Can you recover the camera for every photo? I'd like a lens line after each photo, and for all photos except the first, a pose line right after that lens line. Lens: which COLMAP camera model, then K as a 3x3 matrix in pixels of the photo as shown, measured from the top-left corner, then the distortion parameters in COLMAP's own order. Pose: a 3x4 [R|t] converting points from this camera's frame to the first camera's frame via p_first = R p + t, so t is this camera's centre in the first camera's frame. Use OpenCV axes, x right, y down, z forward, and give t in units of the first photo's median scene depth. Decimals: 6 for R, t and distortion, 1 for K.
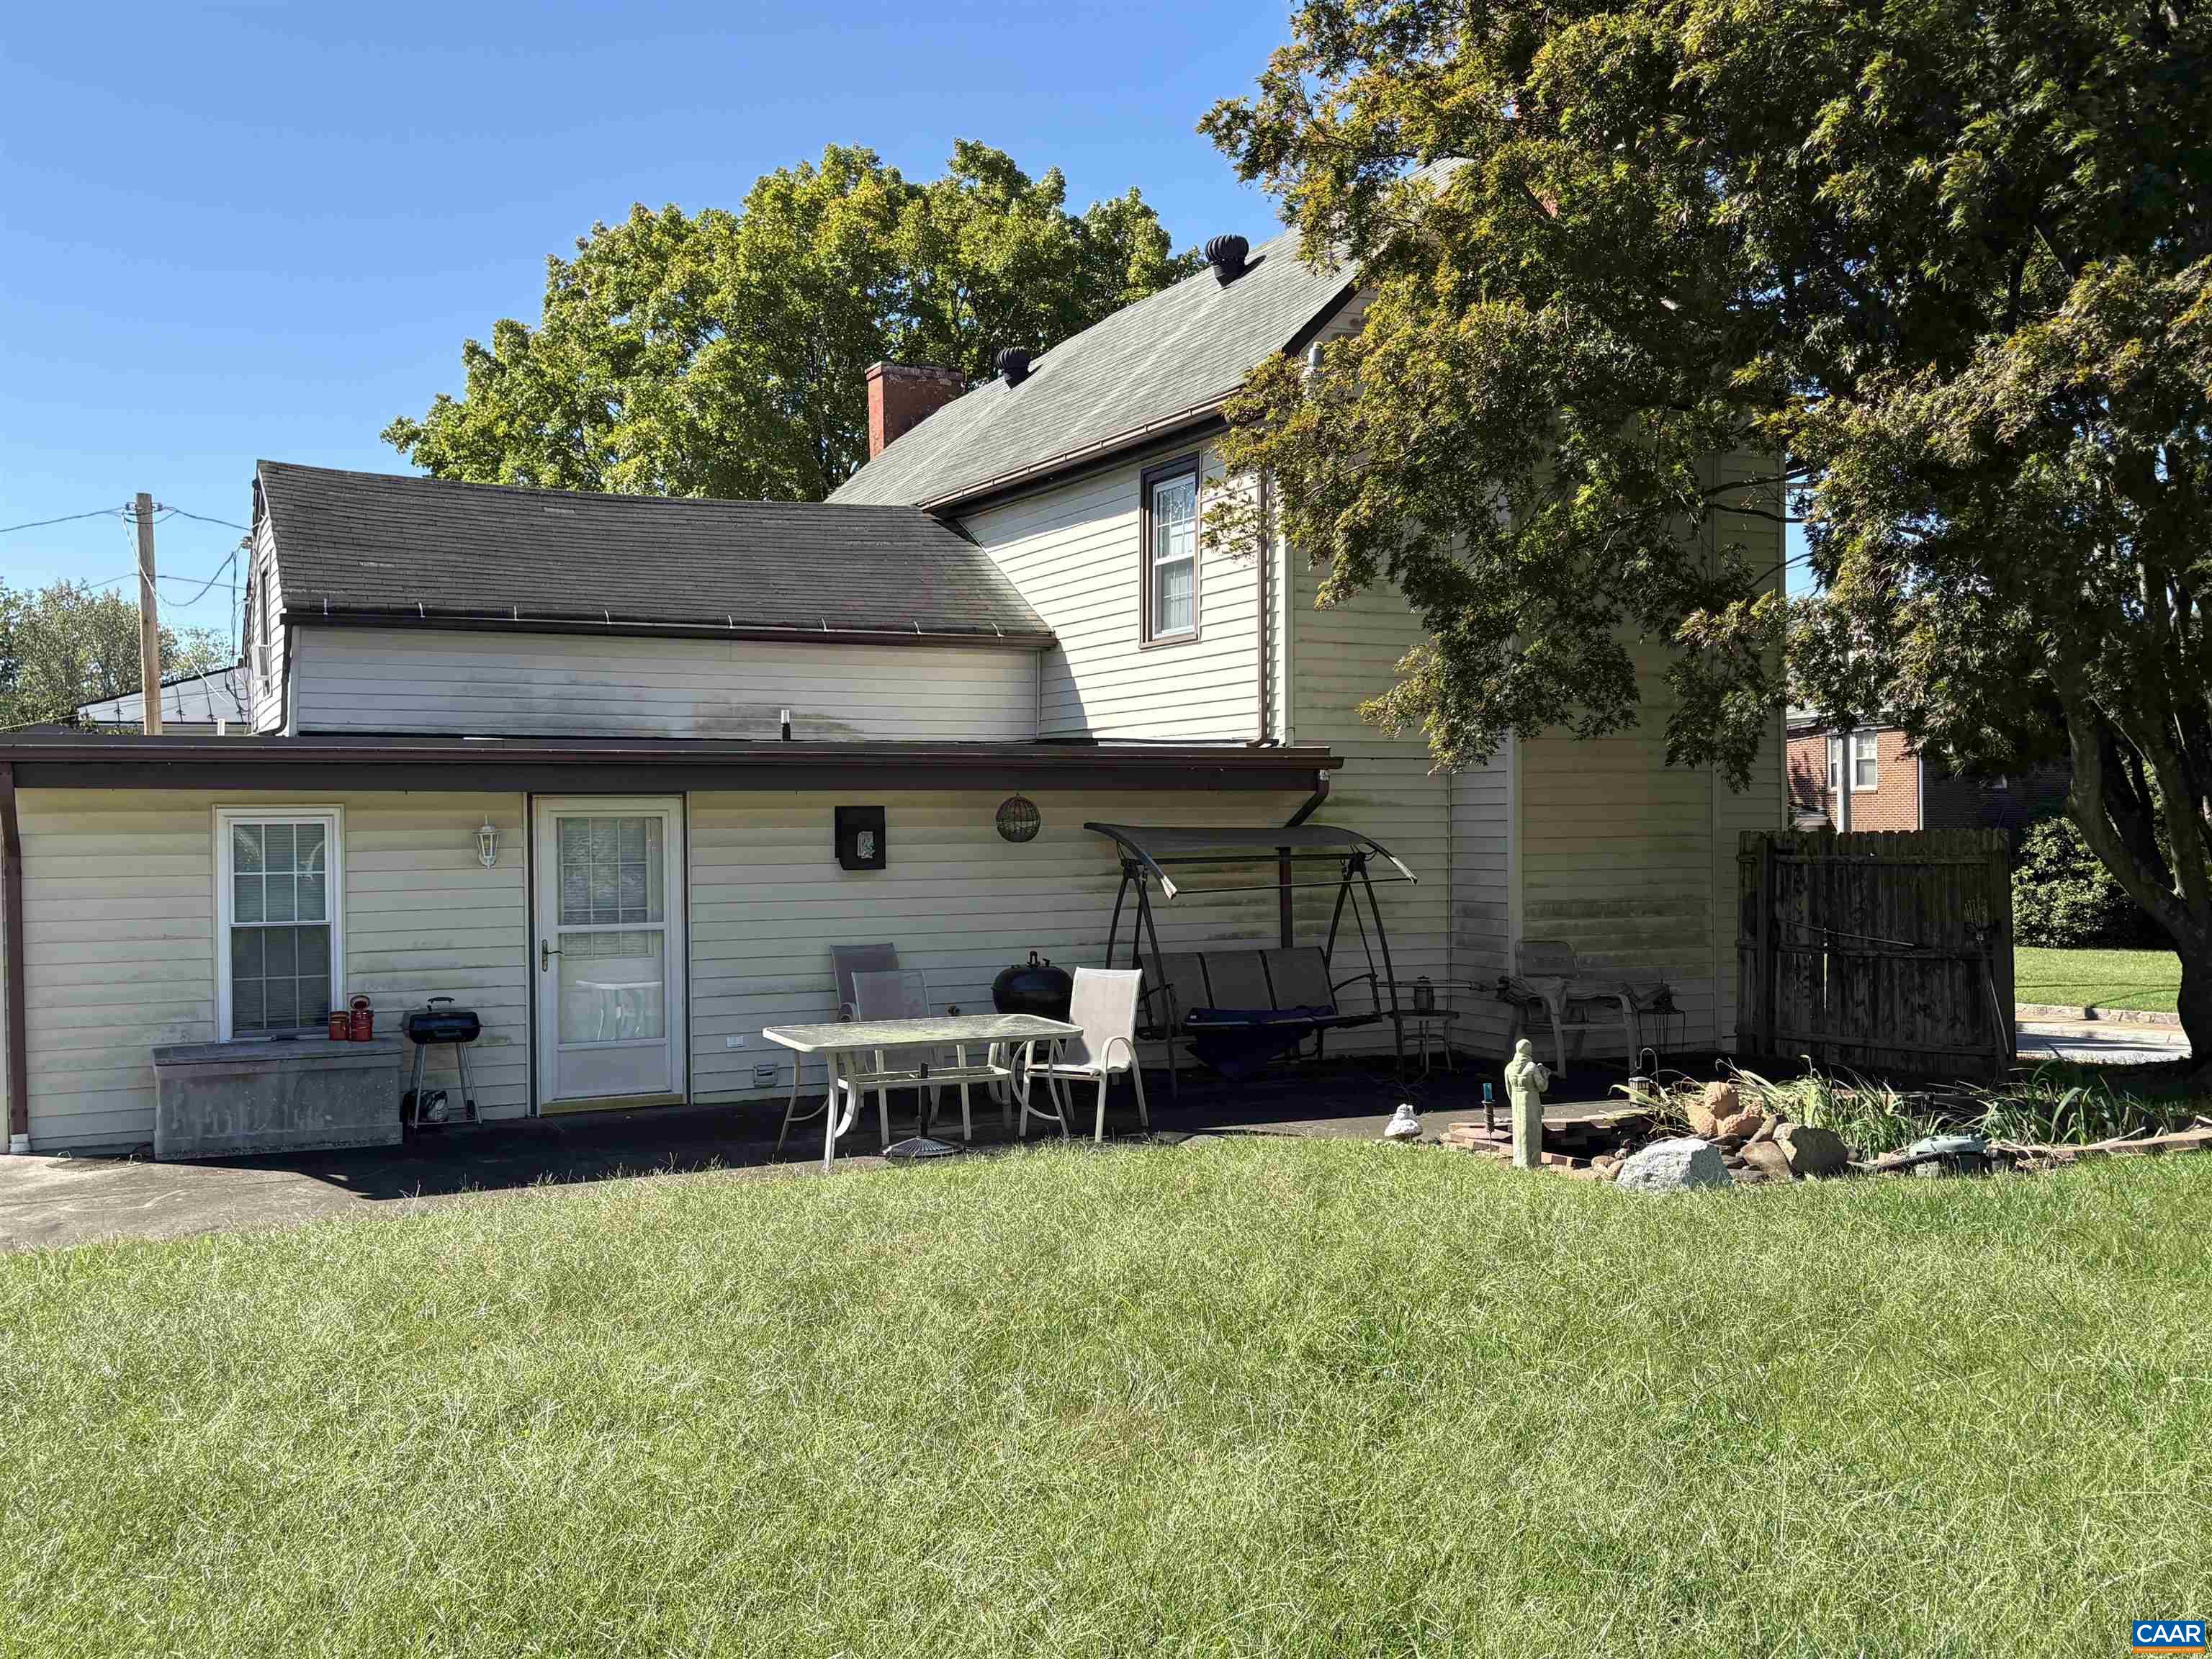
lens RADIAL K [[2083.3, 0, 1103.1], [0, 2083.3, 909.4], [0, 0, 1]] dist [0.043694, -0.011833]
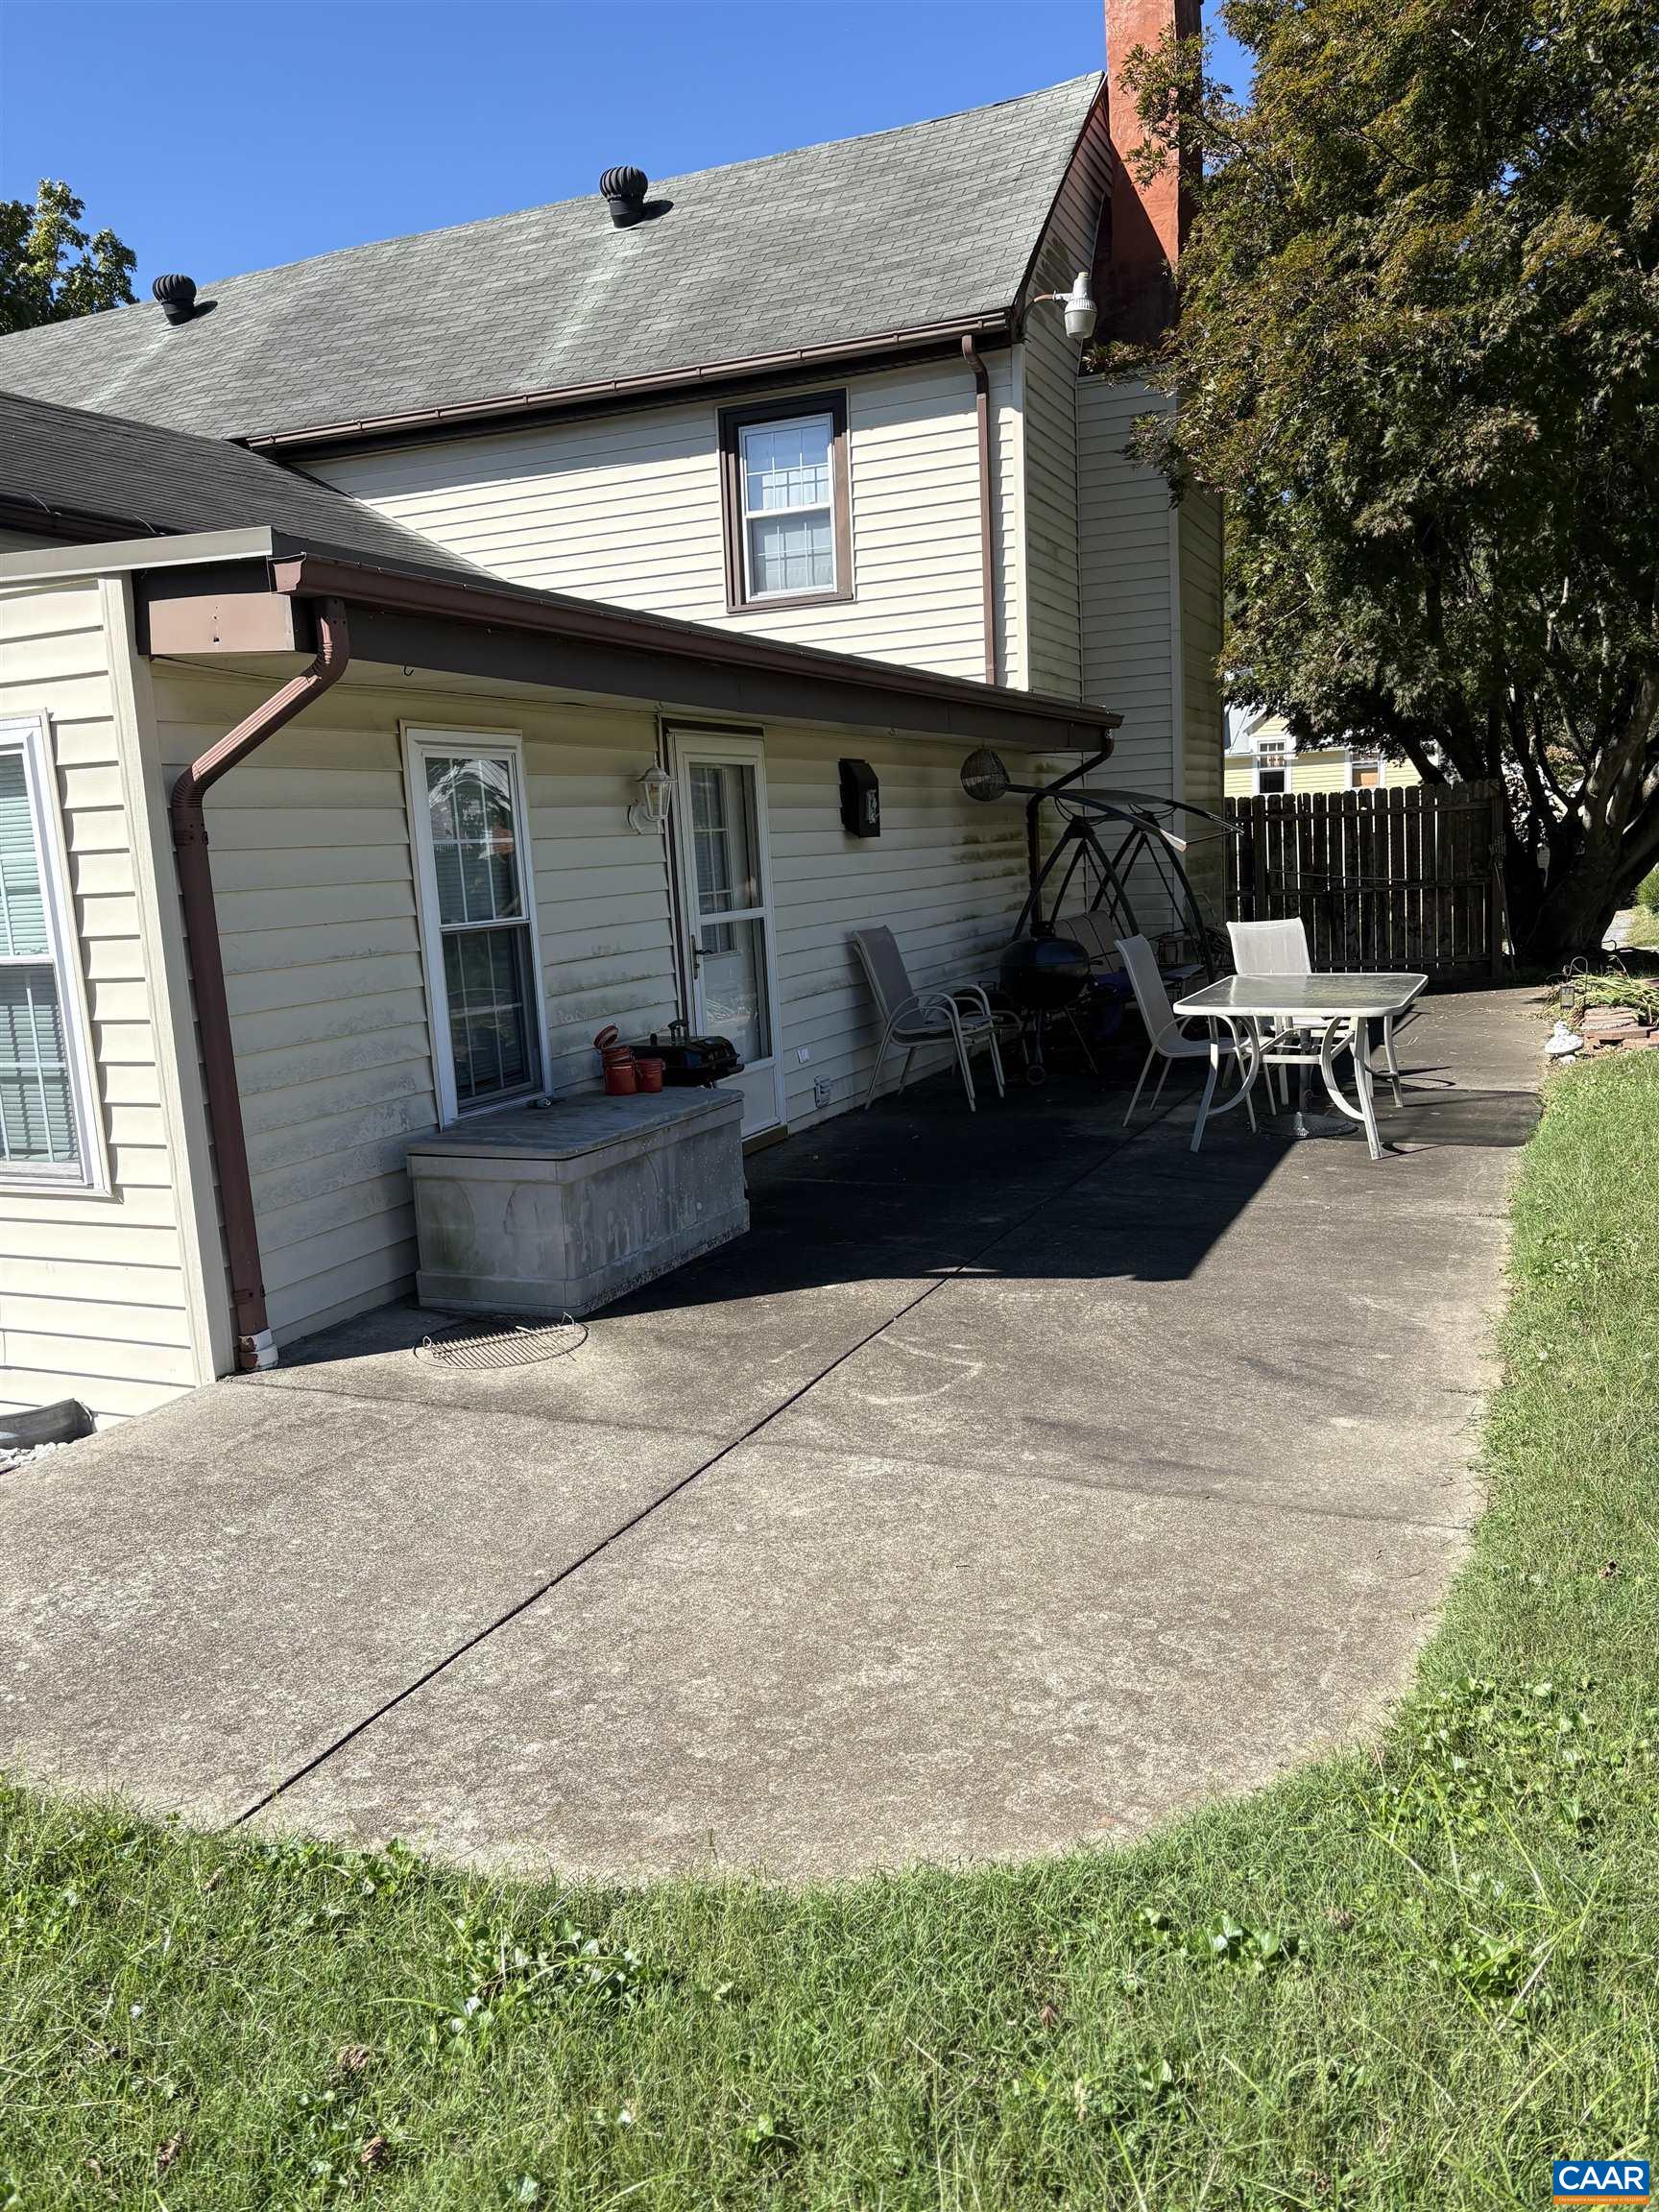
lens RADIAL K [[1687.5, 0, 805.3], [0, 1687.5, 1112.0], [0, 0, 1]] dist [0.066545, -0.072369]
pose [[0.759729, -0.133434, 0.636401, -0.467273], [0.074347, 0.990125, 0.118845, 0.006927], [-0.645975, -0.042976, 0.762148, 0.401789]]
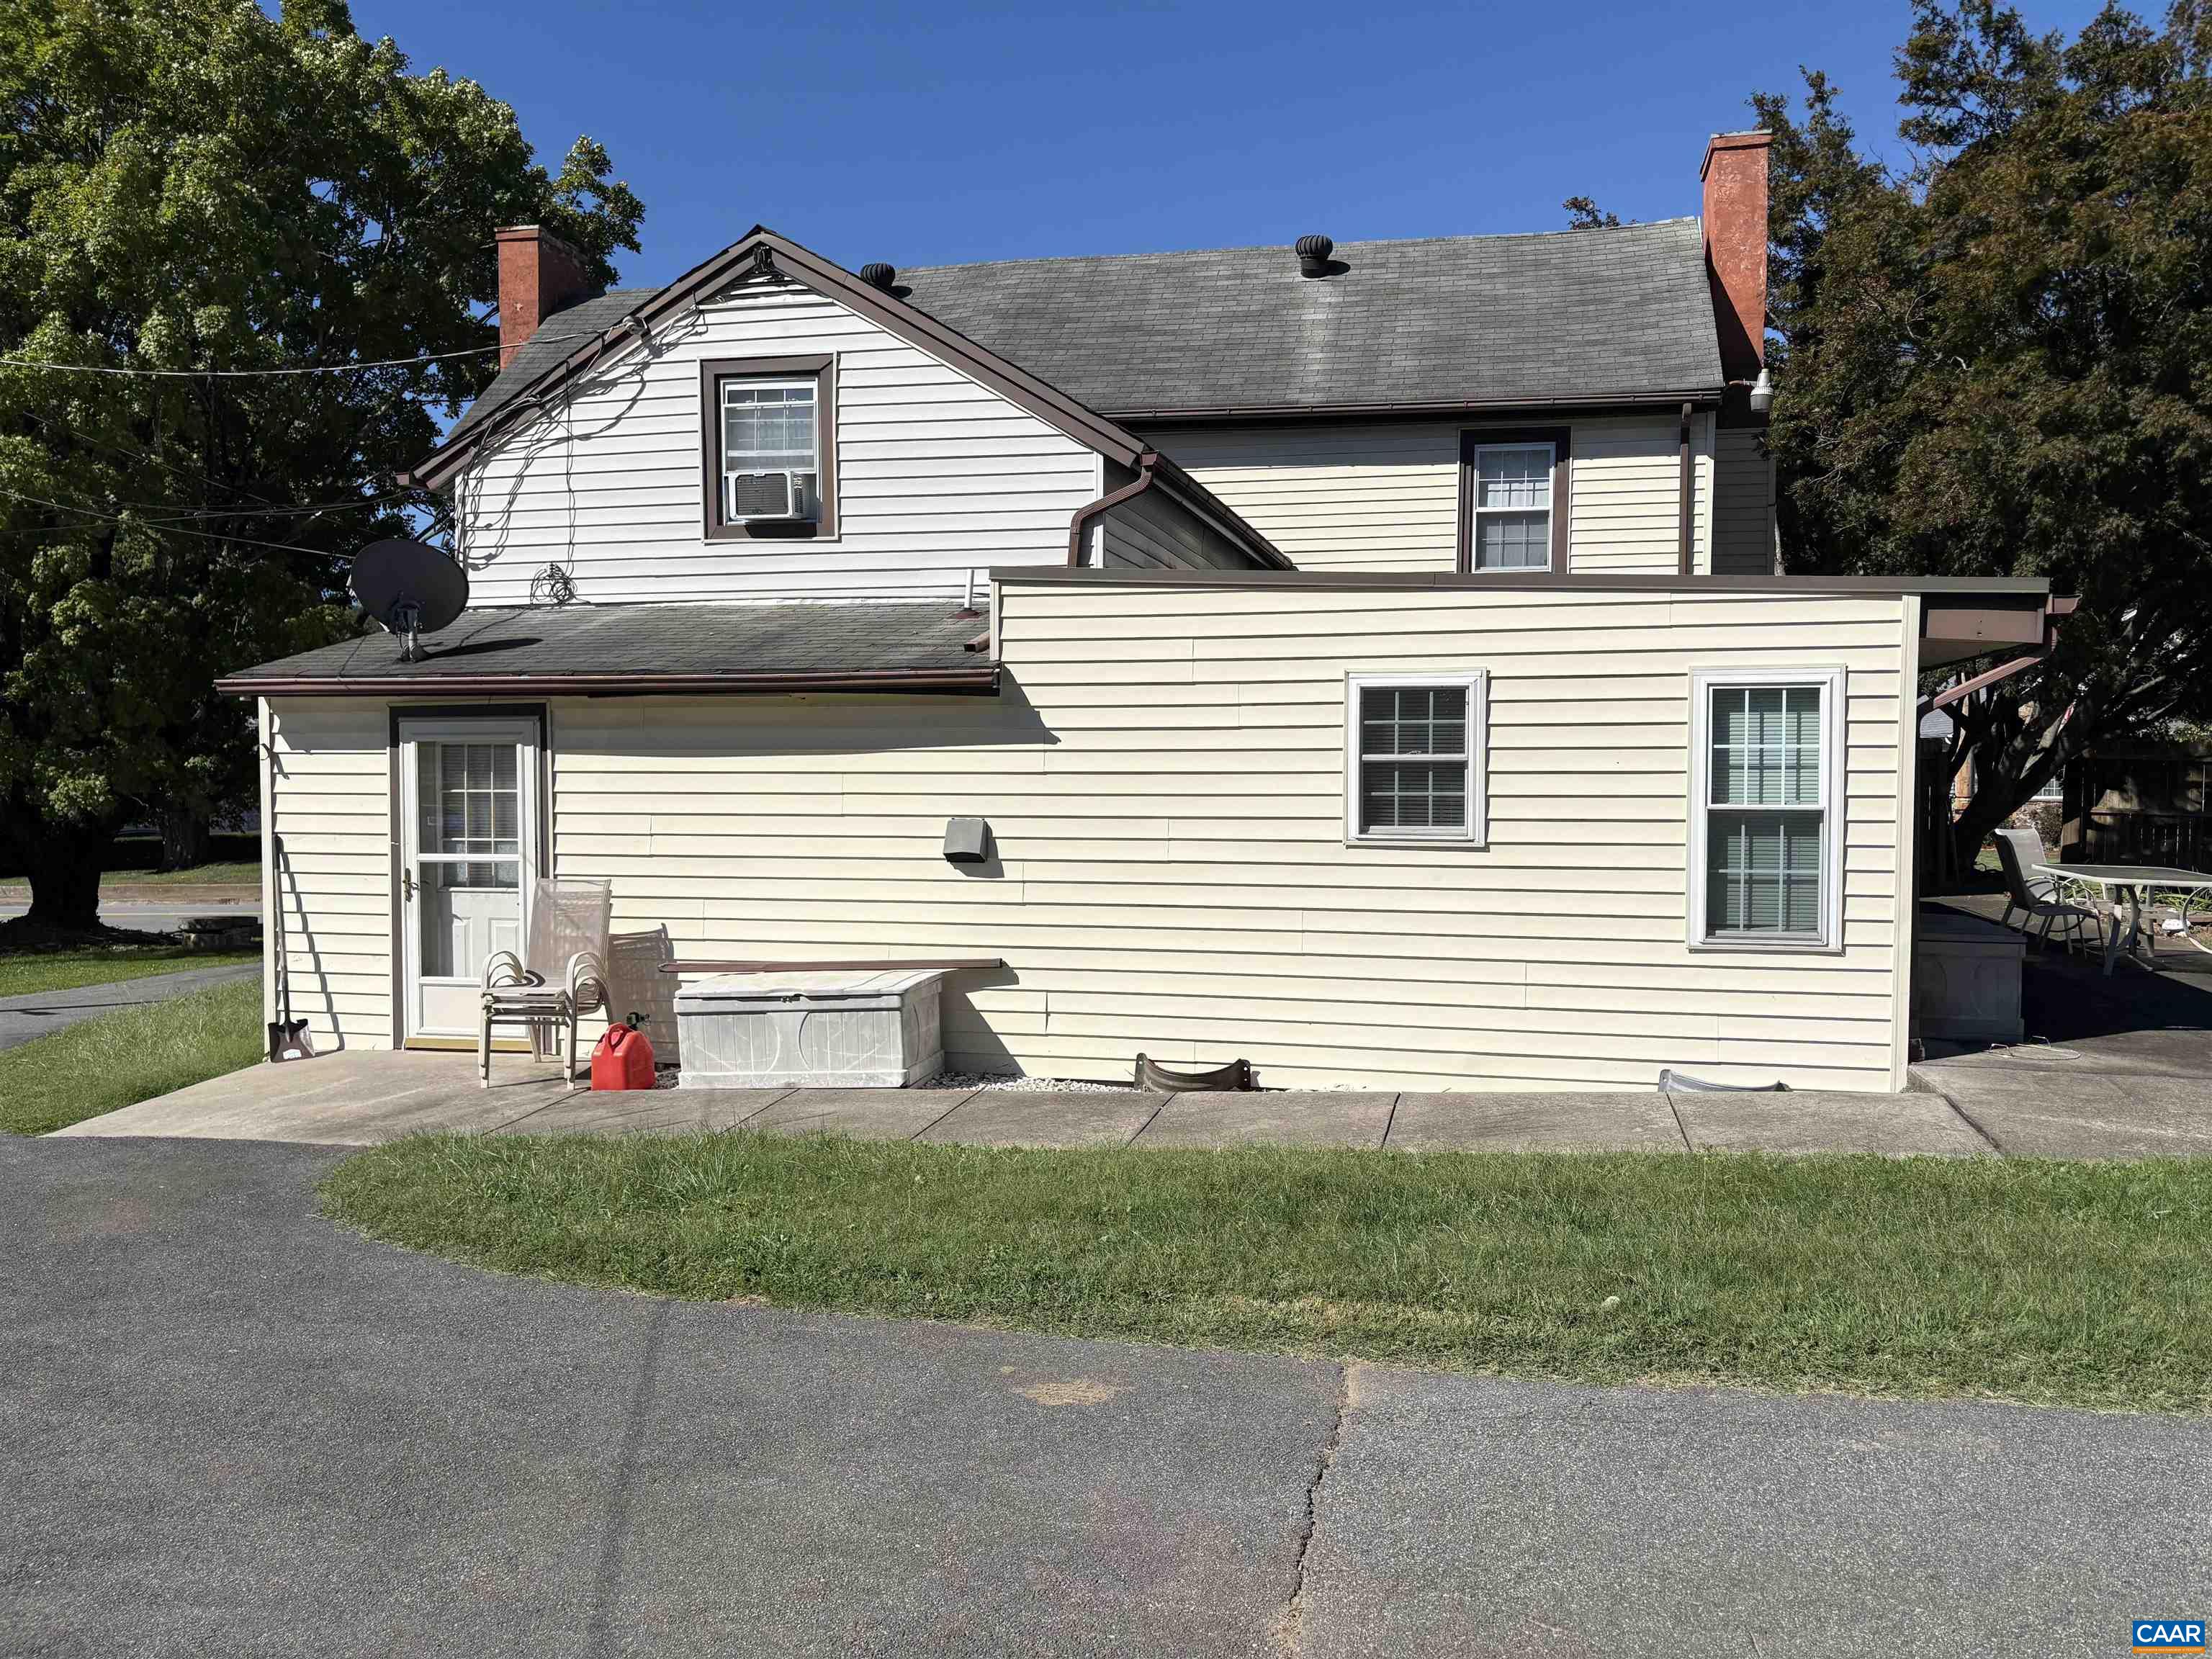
lens RADIAL K [[1663.2, 0, 1156.2], [0, 1663.2, 856.0], [0, 0, 1]] dist [0.046661, -0.074201]
pose [[0.607591, -0.042270, 0.793124, -0.860796], [0.032396, 0.999071, 0.028428, -0.000001], [-0.793589, 0.008421, 0.608396, 0.563024]]
